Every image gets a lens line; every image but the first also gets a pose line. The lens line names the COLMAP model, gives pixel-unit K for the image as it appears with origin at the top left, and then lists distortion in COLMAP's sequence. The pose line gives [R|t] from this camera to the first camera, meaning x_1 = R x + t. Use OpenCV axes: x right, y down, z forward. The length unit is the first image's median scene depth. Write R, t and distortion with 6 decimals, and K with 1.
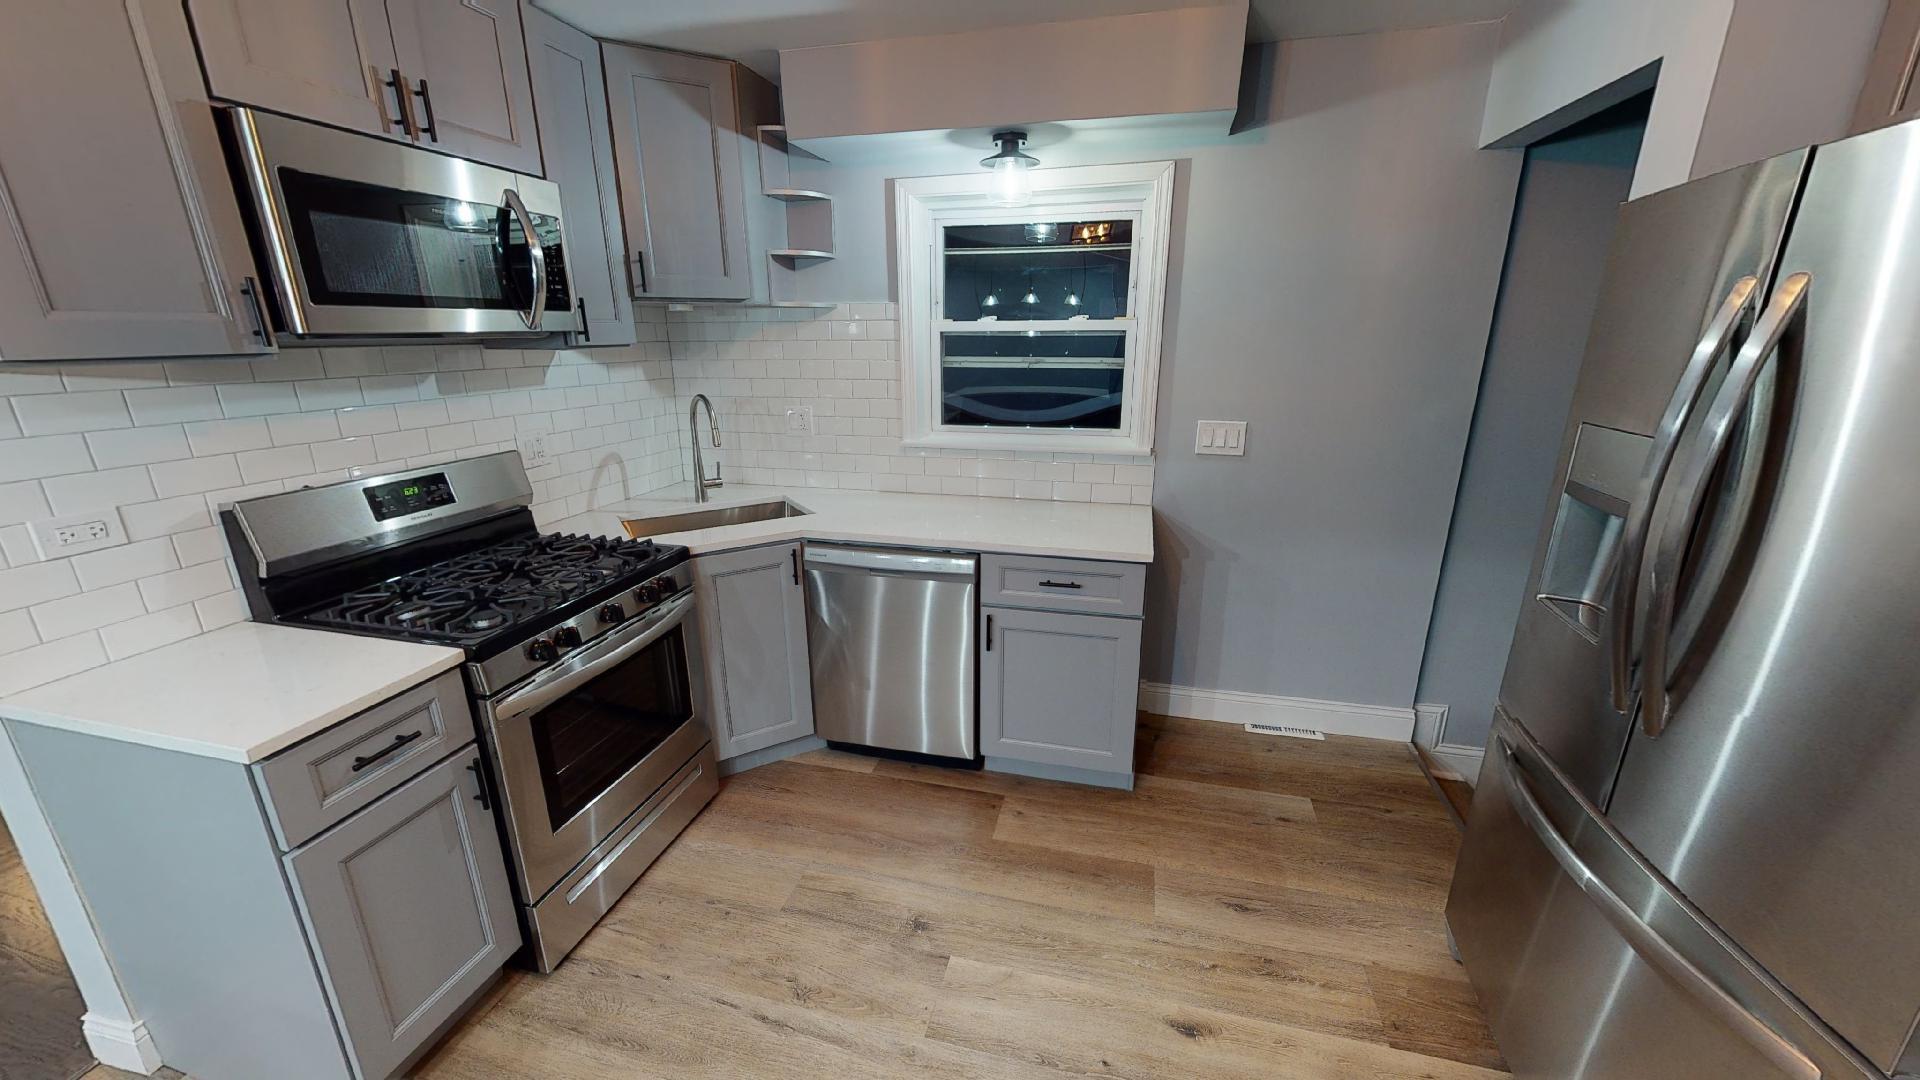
lens RADIAL K [[701.0, 0, 967.5], [0, 701.0, 544.1], [0, 0, 1]] dist [-0.000083, 0.000181]
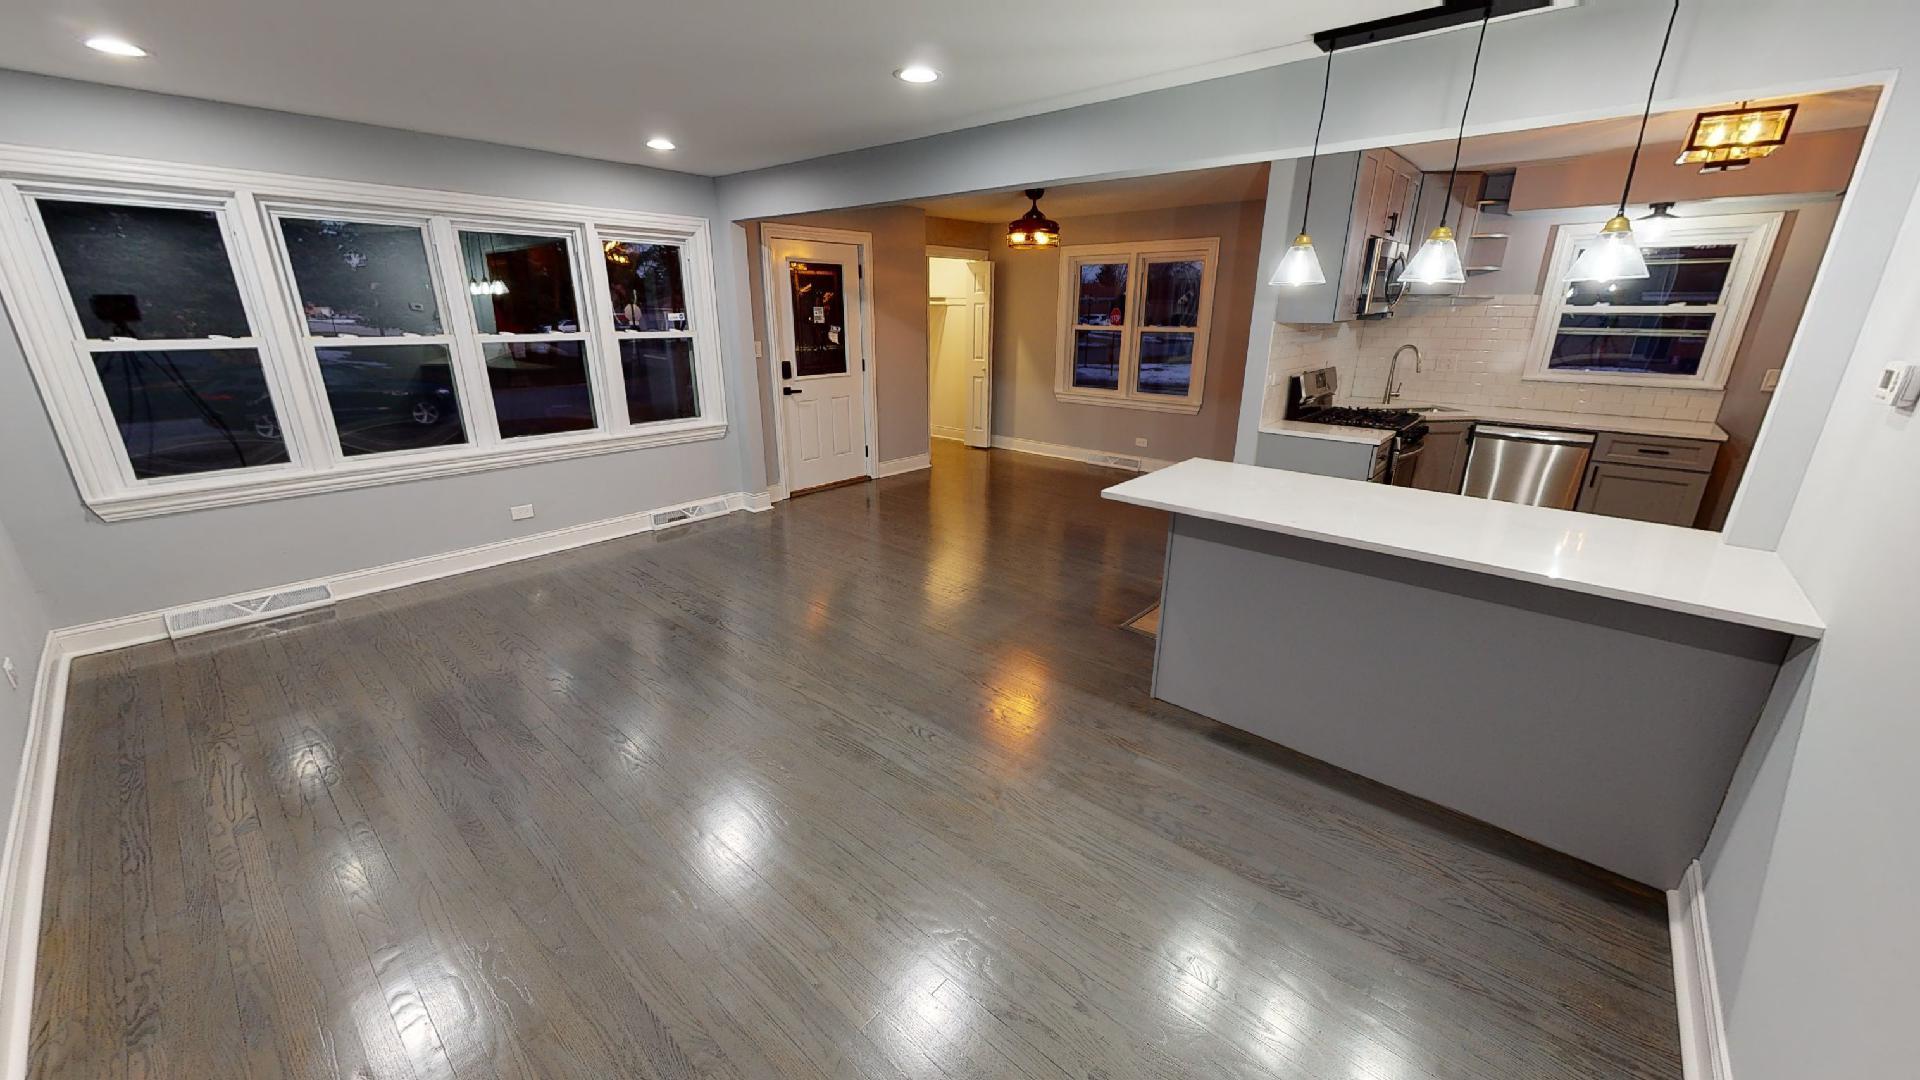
lens RADIAL K [[701.0, 0, 958.1], [0, 701.0, 541.1], [0, 0, 1]] dist [-0.000083, 0.000181]
pose [[0.891533, 0.148167, -0.428037, -0.740033], [-0.134297, 0.988961, 0.062615, 0.460332], [0.432589, 0.001661, 0.901590, -1.598163]]
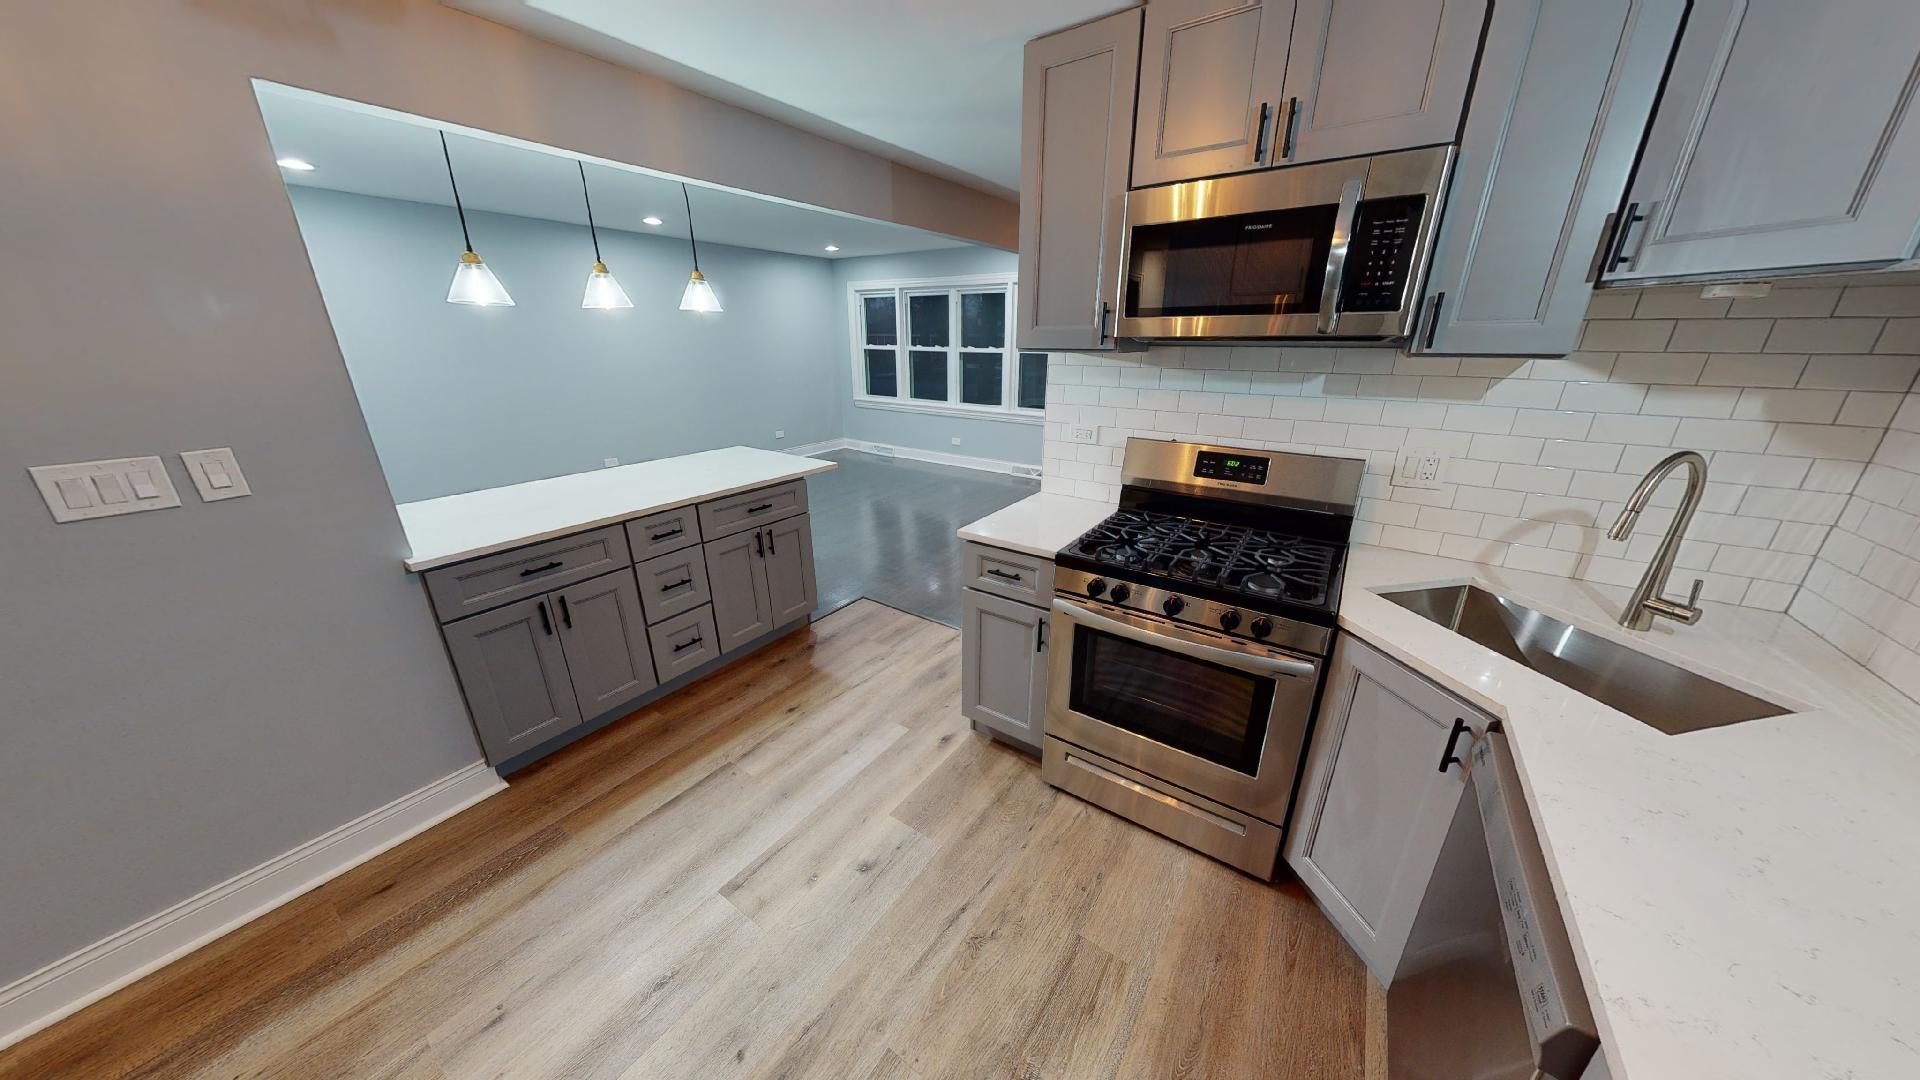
lens RADIAL K [[572.8, 0, 952.9], [0, 572.8, 545.1], [0, 0, 1]] dist [-0.005477, -0.000058]
pose [[-0.359702, 0.323141, -0.875325, 0.309882], [-0.266538, 0.863441, 0.428283, -0.237489], [0.894188, 0.387362, -0.224452, 0.779458]]
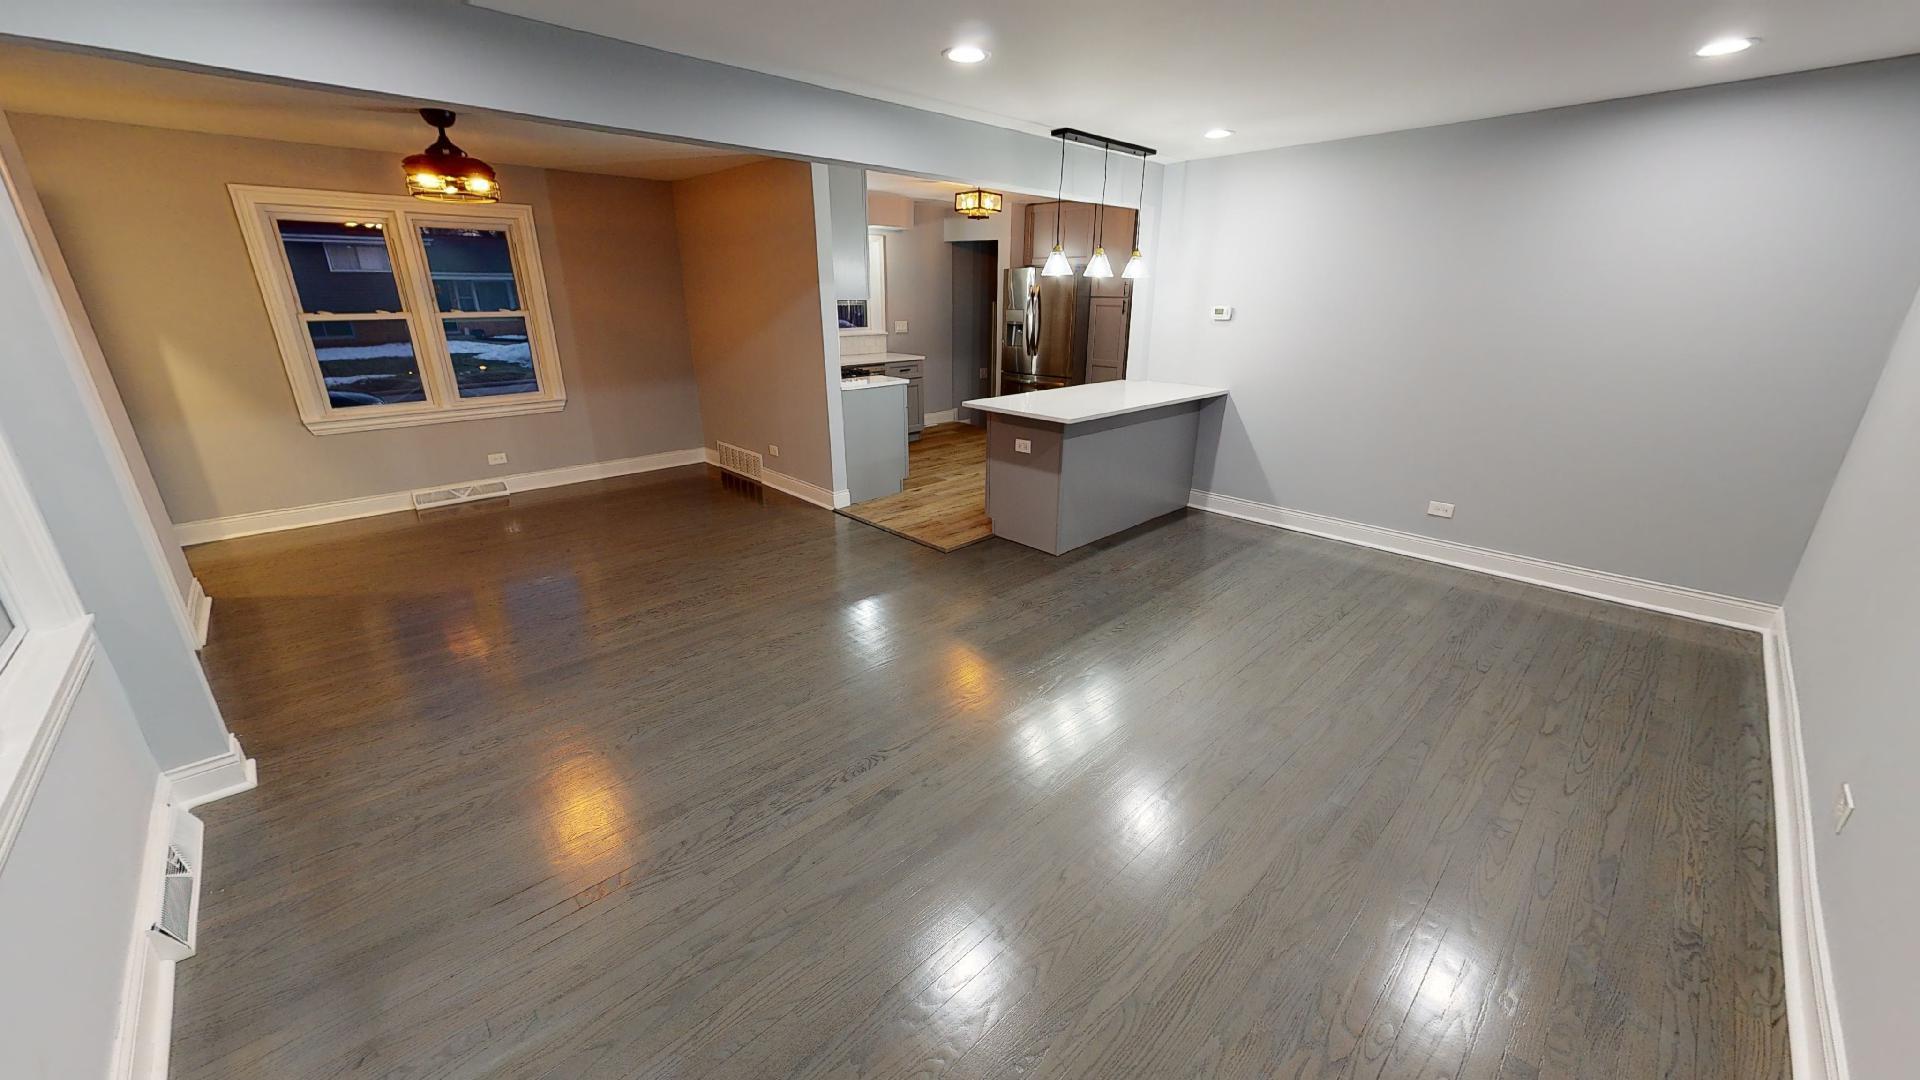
lens RADIAL K [[701.0, 0, 956.0], [0, 701.0, 544.9], [0, 0, 1]] dist [-0.000083, 0.000181]
pose [[0.530349, -0.286600, 0.797866, -2.825756], [0.237369, 0.953682, 0.184790, 0.314127], [-0.813871, 0.091385, 0.573814, -1.094440]]
